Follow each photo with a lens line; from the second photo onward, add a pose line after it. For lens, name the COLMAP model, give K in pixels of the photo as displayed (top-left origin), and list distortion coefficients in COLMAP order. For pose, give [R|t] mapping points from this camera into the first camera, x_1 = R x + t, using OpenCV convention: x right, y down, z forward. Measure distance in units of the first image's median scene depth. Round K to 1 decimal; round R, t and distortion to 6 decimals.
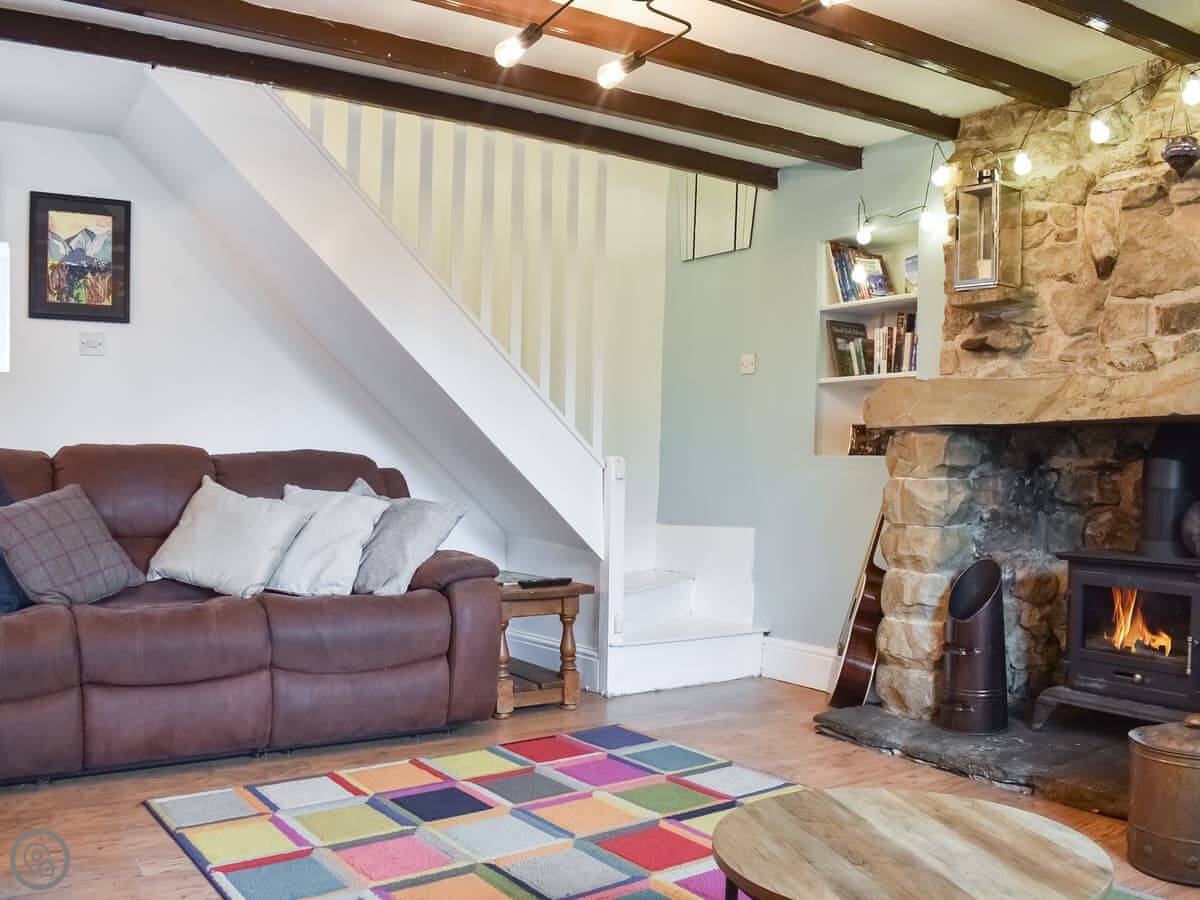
lens RADIAL K [[1032.9, 0, 600.5], [0, 1032.9, 467.6], [0, 0, 1]] dist [-0.088314, 0.006246]
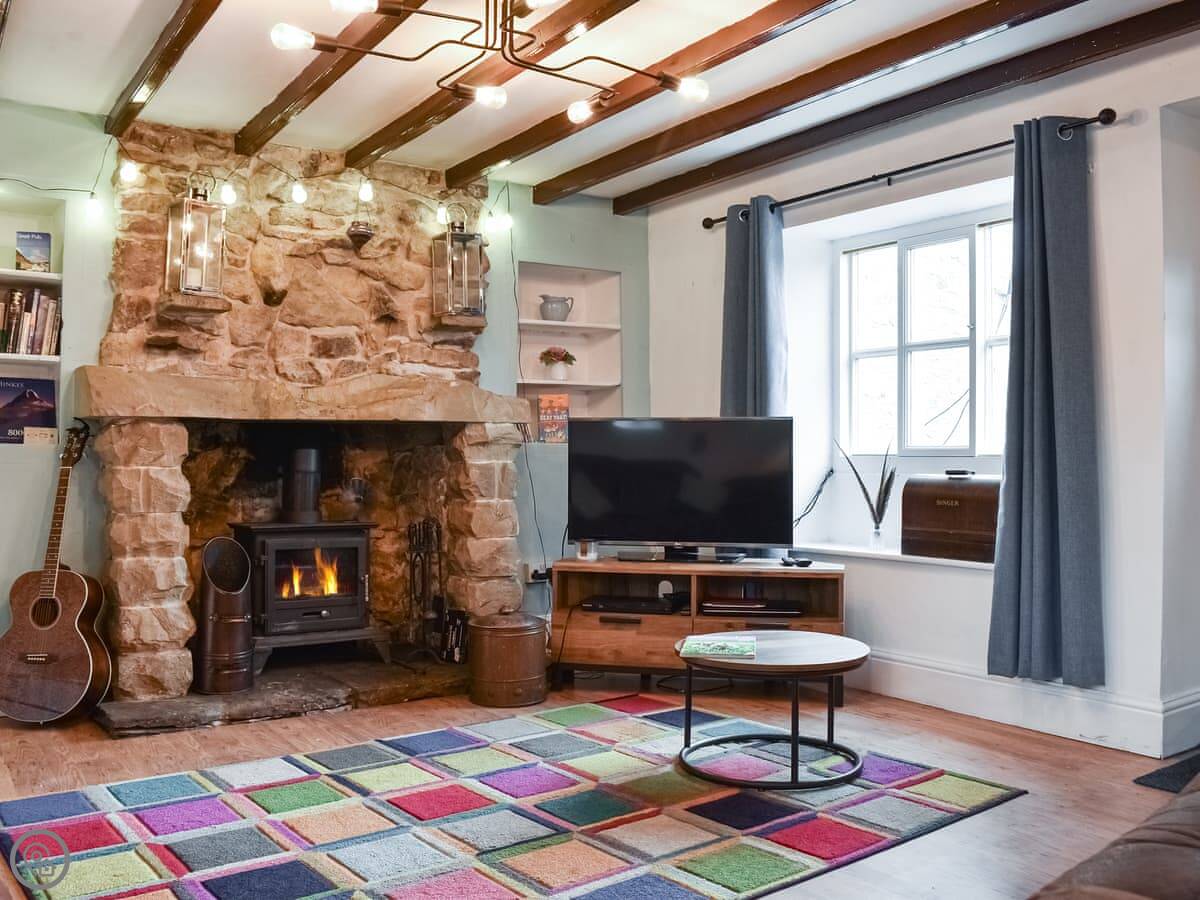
lens RADIAL K [[991.7, 0, 600.0], [0, 991.7, 450.0], [0, 0, 1]] dist [-0.078865, 0.000667]
pose [[-0.004977, 0.001828, 0.999986, -0.717843], [0.000363, 0.999998, -0.001826, -0.005179], [-0.999988, 0.000354, -0.004978, 0.590851]]
